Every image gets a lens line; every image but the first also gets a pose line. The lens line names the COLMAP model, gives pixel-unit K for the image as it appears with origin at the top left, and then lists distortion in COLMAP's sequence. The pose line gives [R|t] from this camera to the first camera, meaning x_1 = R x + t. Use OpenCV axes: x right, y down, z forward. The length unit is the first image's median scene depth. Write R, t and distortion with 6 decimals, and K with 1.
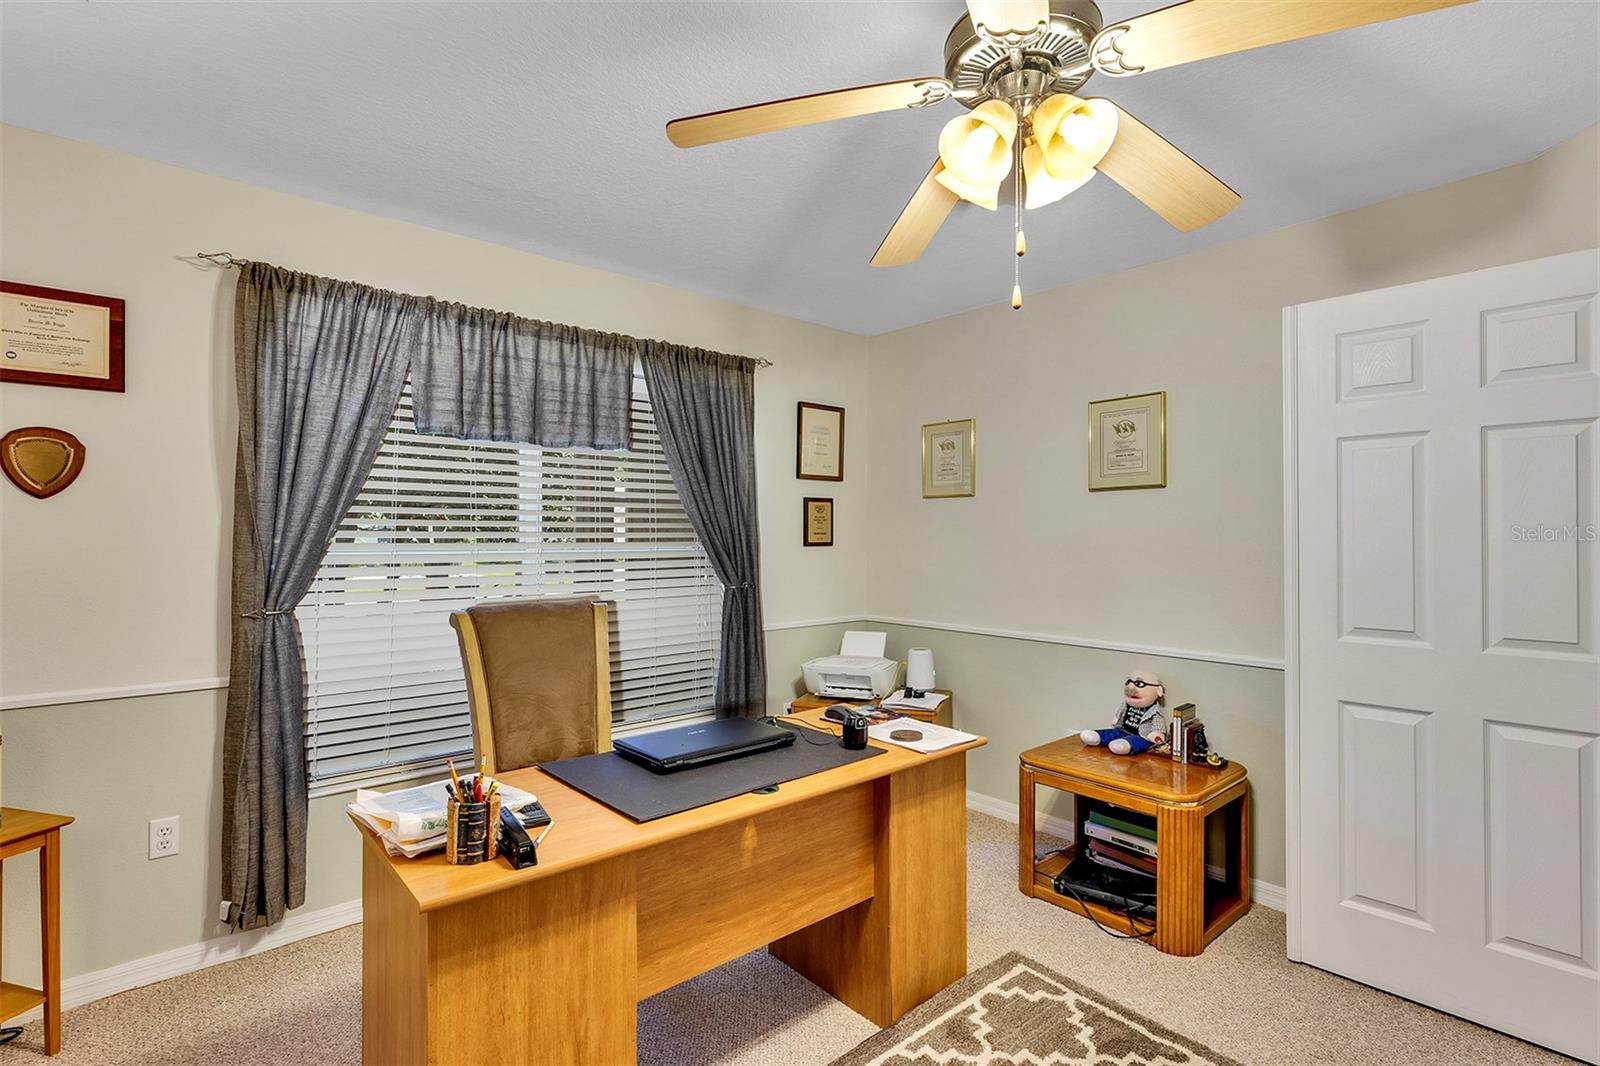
lens RADIAL K [[760.5, 0, 801.1], [0, 760.5, 537.4], [0, 0, 1]] dist [0.001200, -0.000094]
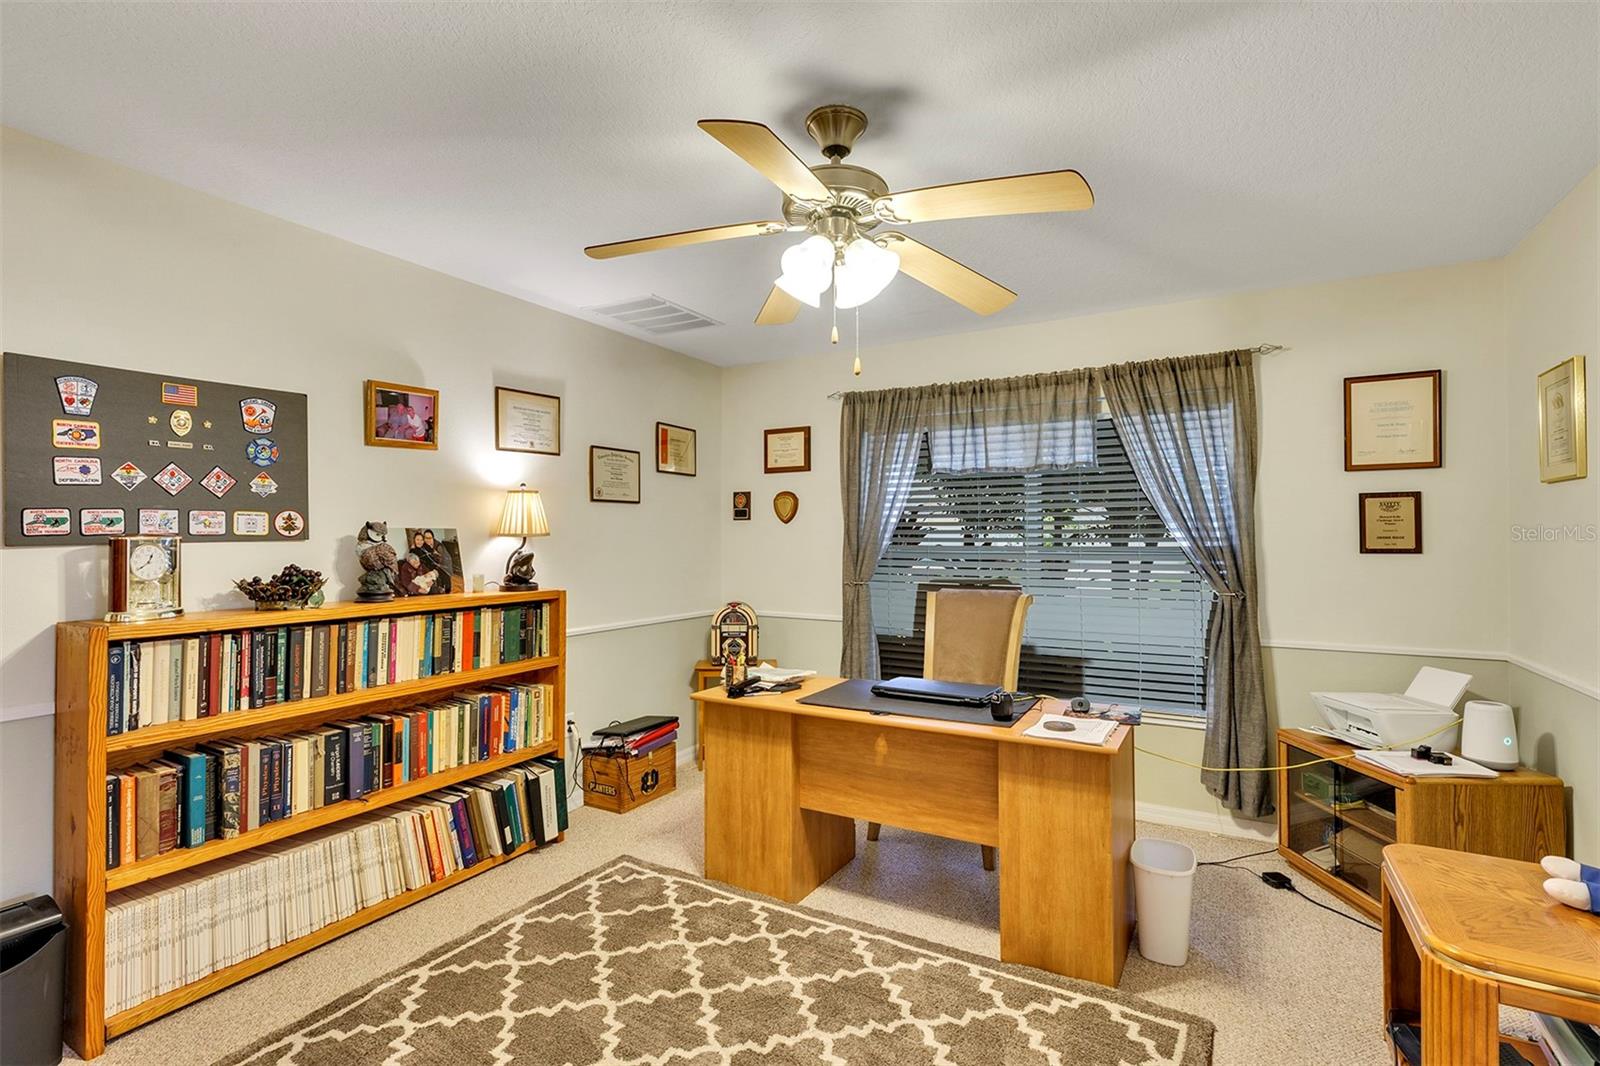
lens RADIAL K [[760.5, 0, 799.7], [0, 760.5, 527.7], [0, 0, 1]] dist [0.001200, -0.000094]
pose [[0.326923, -0.015363, -0.944926, 1.049898], [-0.001131, 0.999861, -0.016647, -0.002436], [0.945050, 0.006511, 0.326860, 0.300738]]
